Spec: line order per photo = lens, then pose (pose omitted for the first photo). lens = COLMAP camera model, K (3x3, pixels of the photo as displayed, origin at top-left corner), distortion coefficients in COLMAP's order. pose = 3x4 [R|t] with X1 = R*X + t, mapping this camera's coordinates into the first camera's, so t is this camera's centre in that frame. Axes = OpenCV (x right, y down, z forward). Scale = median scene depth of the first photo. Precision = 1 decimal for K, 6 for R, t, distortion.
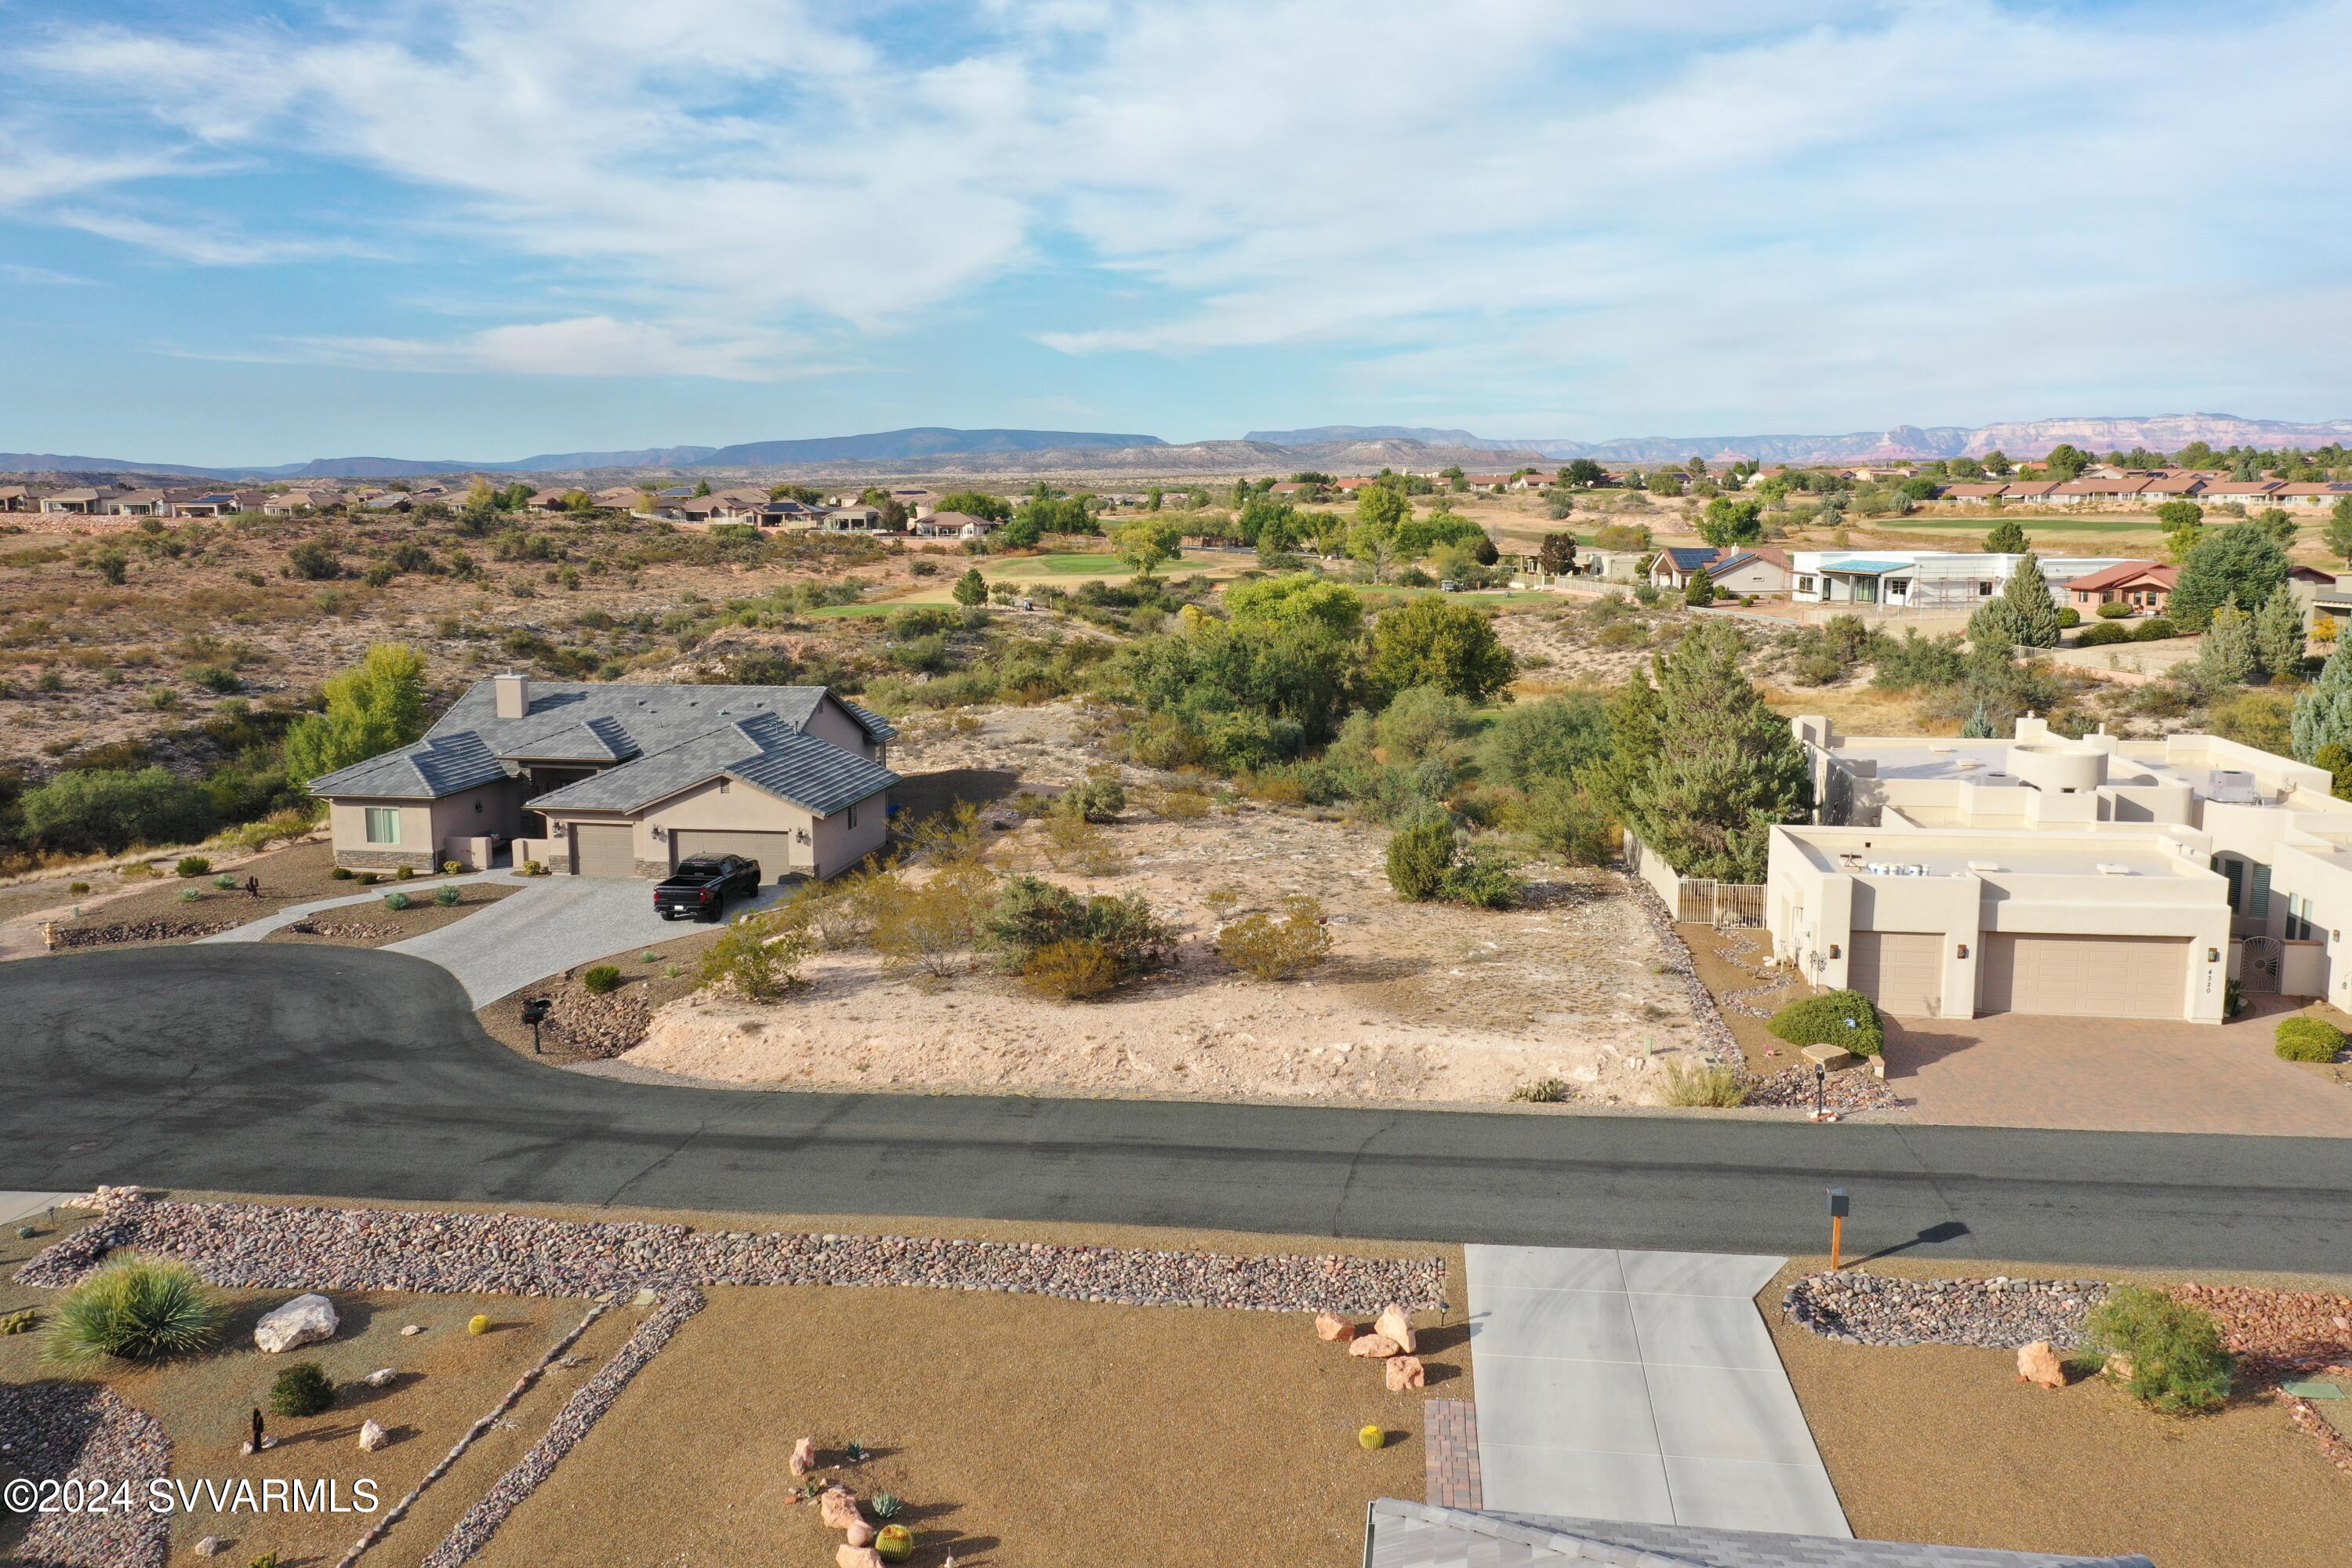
lens RADIAL K [[1837.7, 0, 1166.7], [0, 1837.7, 785.5], [0, 0, 1]] dist [0.001137, -0.001834]
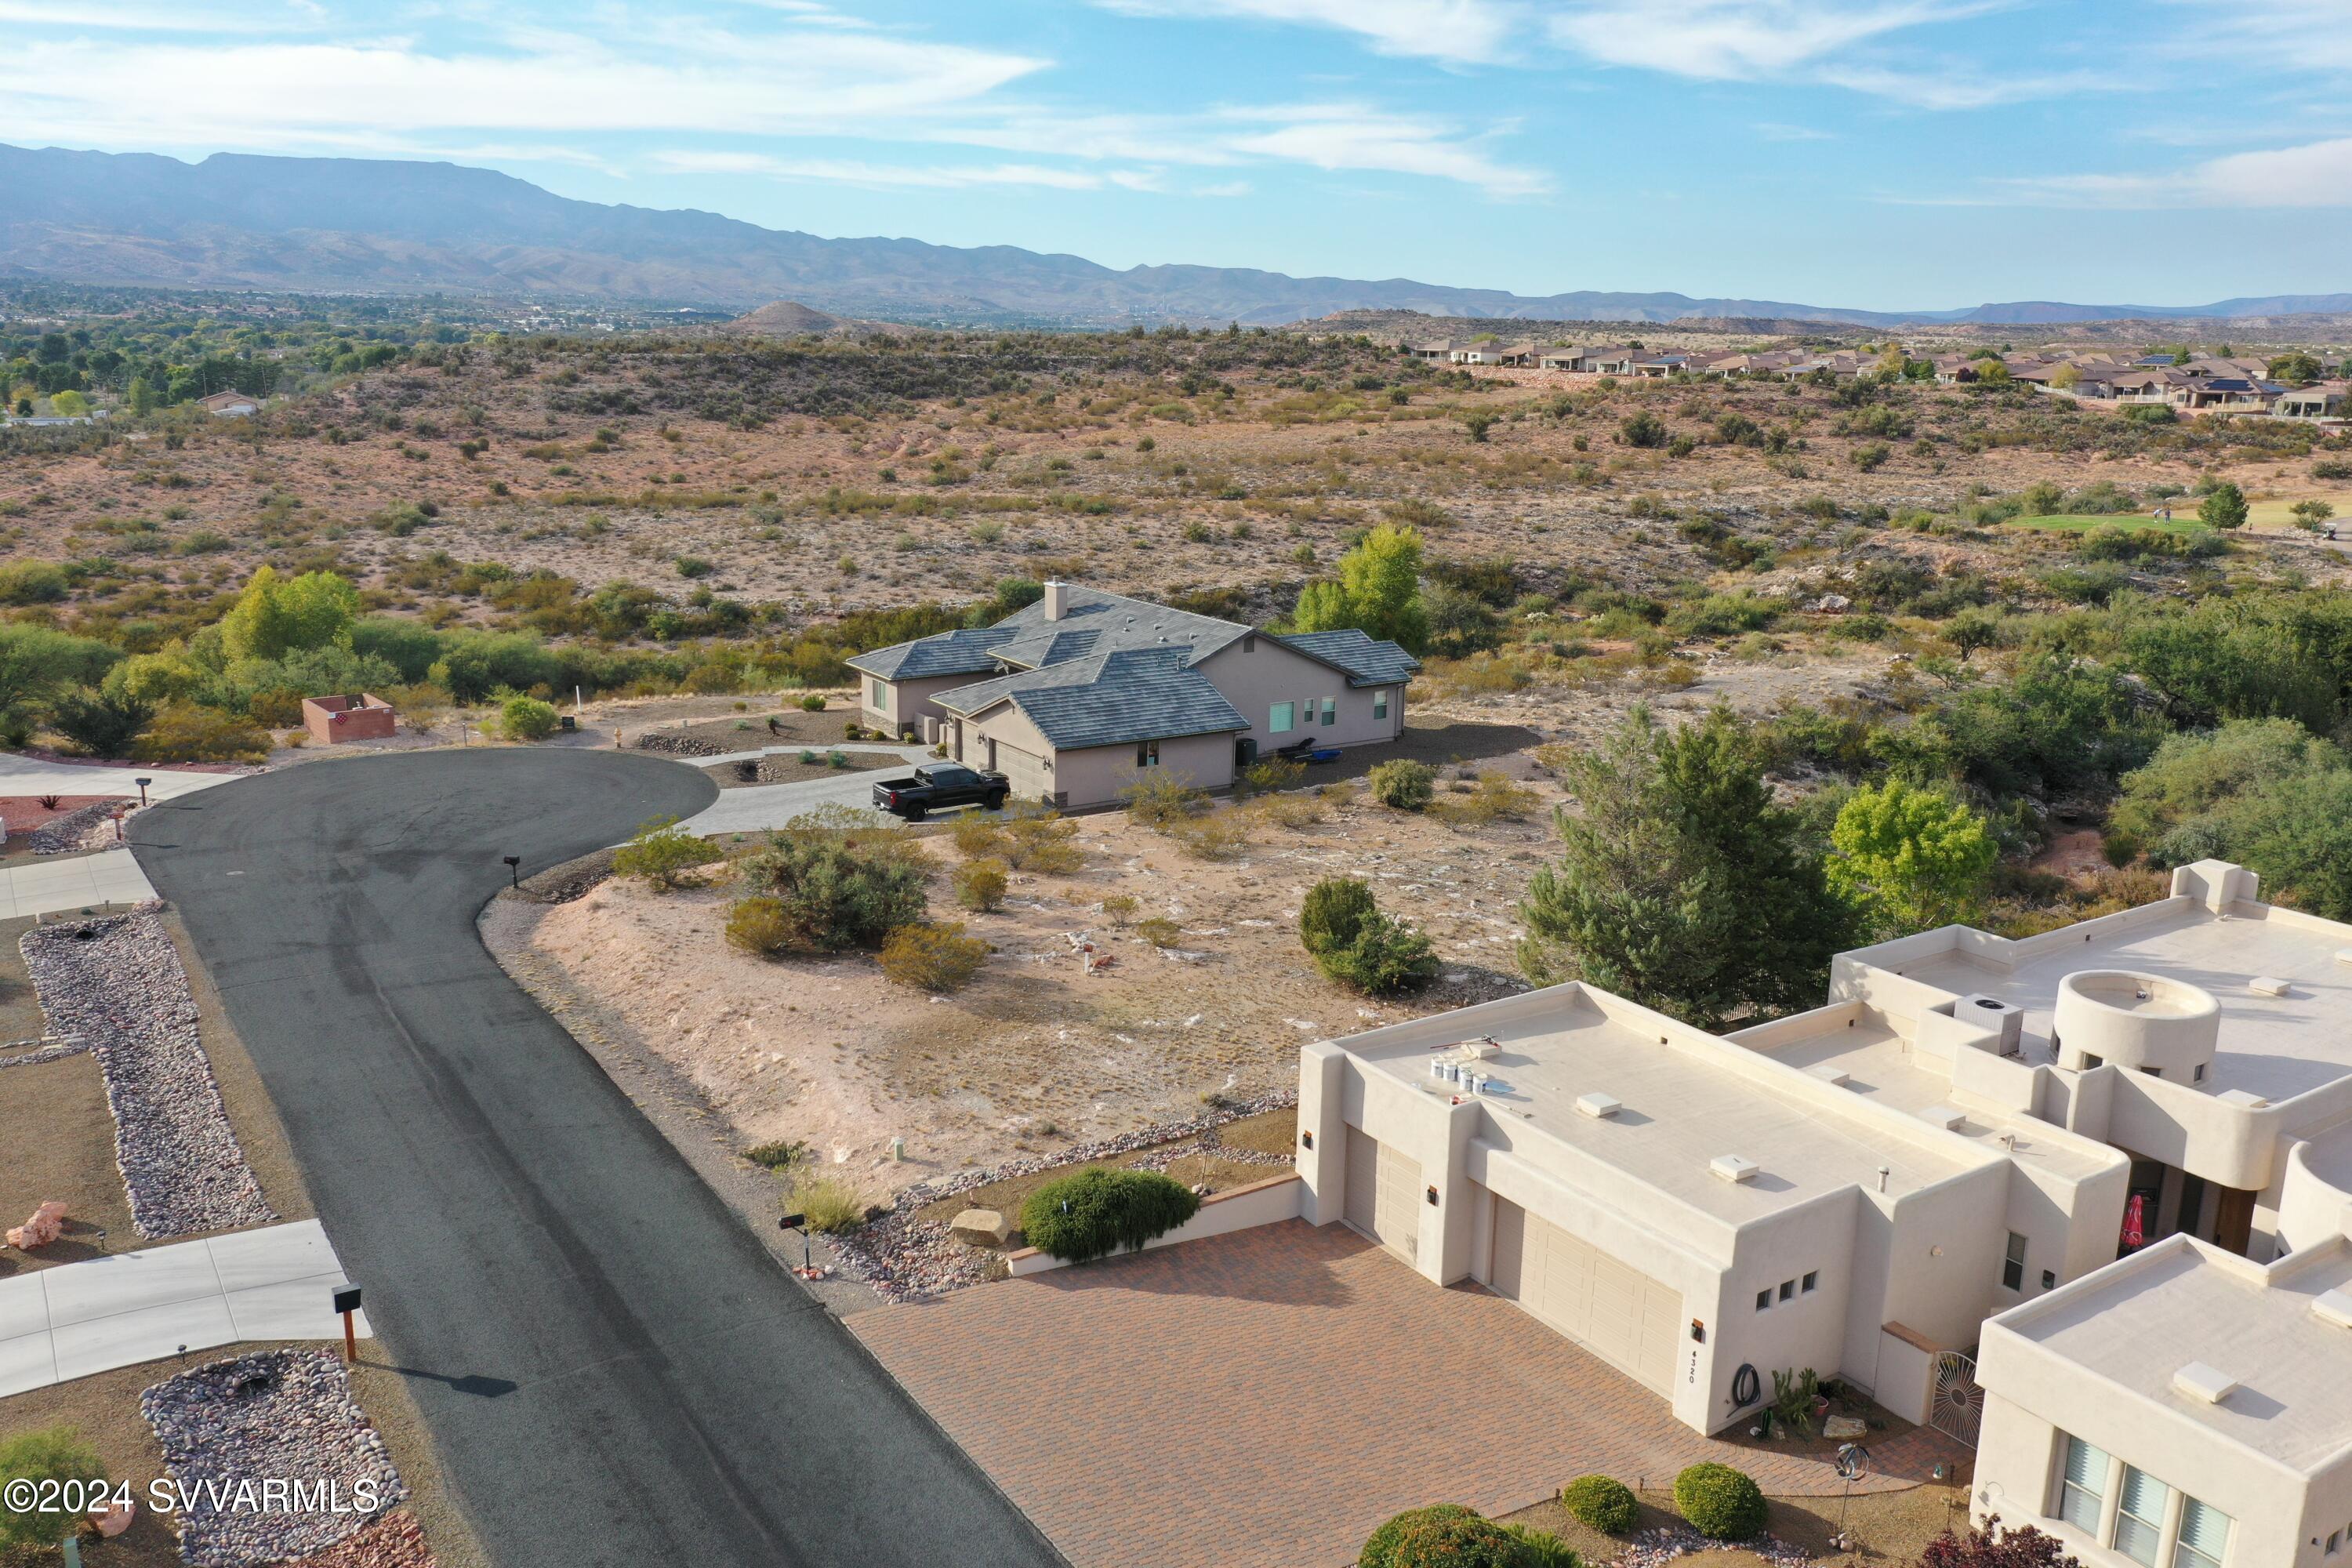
lens RADIAL K [[1834.0, 0, 1170.3], [0, 1834.0, 782.1], [0, 0, 1]] dist [0.000612, -0.001156]
pose [[0.669477, 0.187713, -0.718724, 0.361140], [-0.129873, 0.982221, 0.135557, -0.067858], [0.731392, 0.002591, 0.681953, 0.170205]]
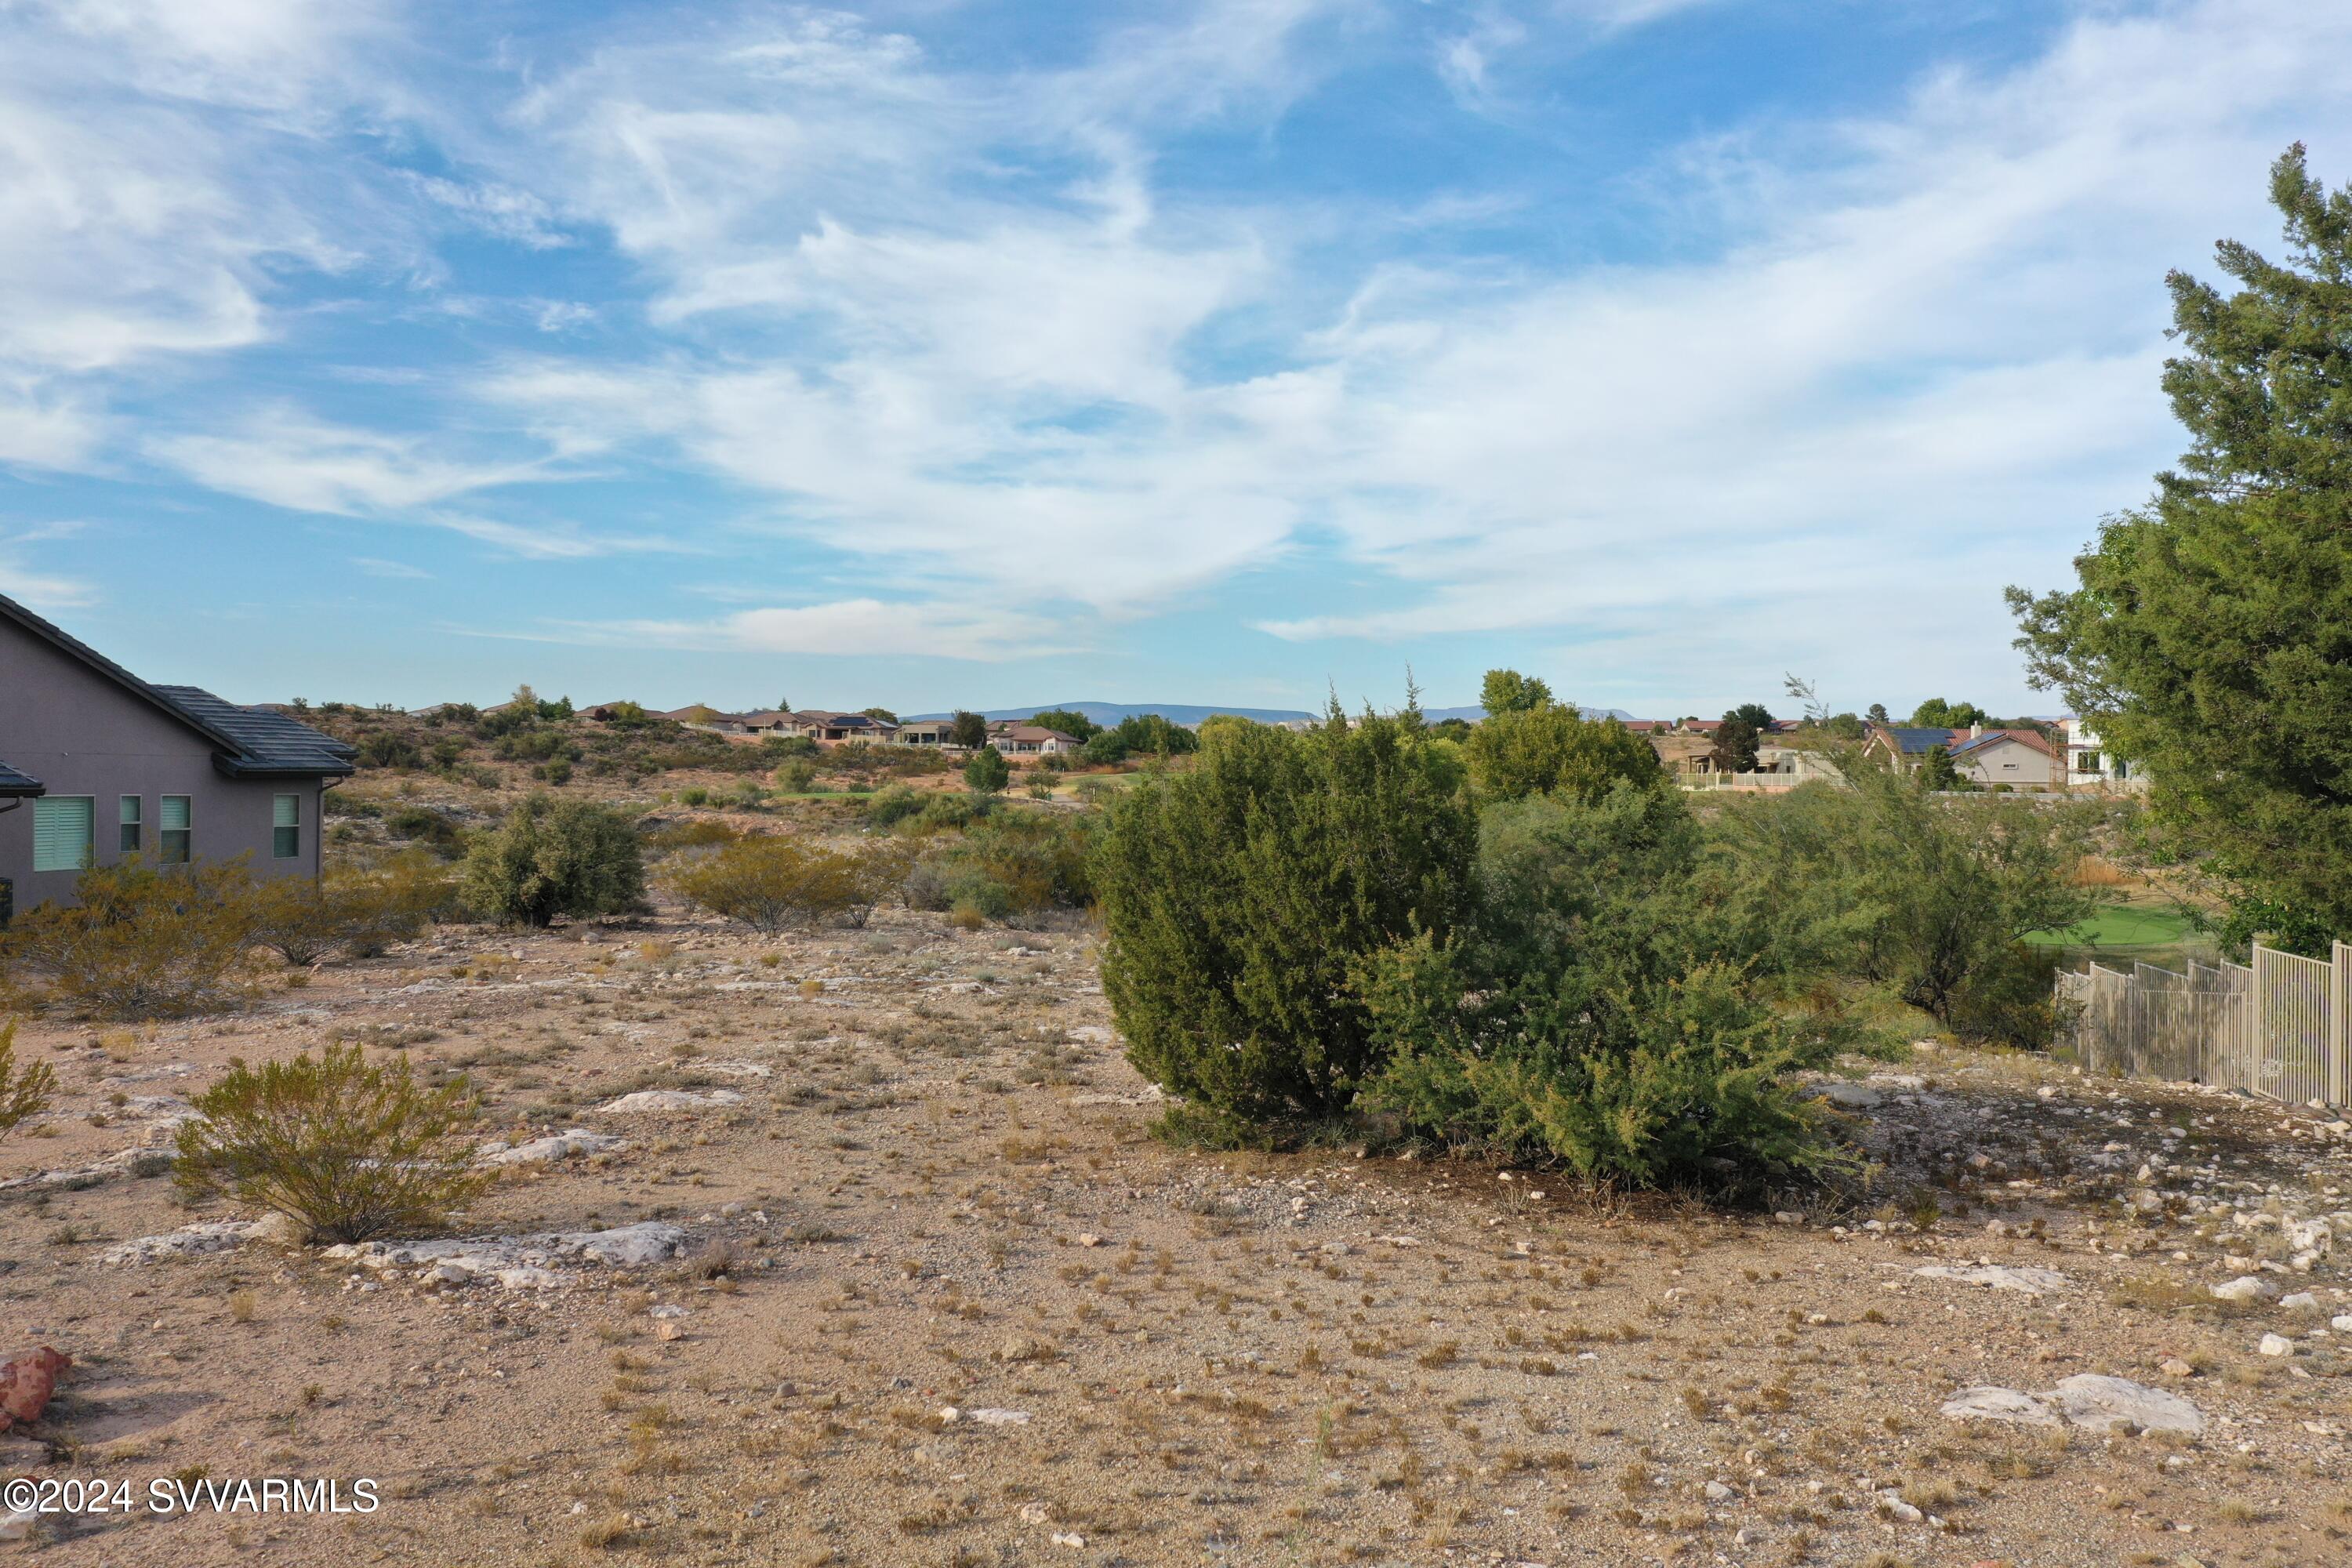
lens RADIAL K [[1830.8, 0, 1185.1], [0, 1830.8, 904.3], [0, 0, 1]] dist [-0.003007, 0.001079]
pose [[0.997151, 0.017515, -0.073364, 0.072167], [-0.023607, 0.996270, -0.083003, 0.027619], [0.071636, 0.084498, 0.993845, 0.415415]]
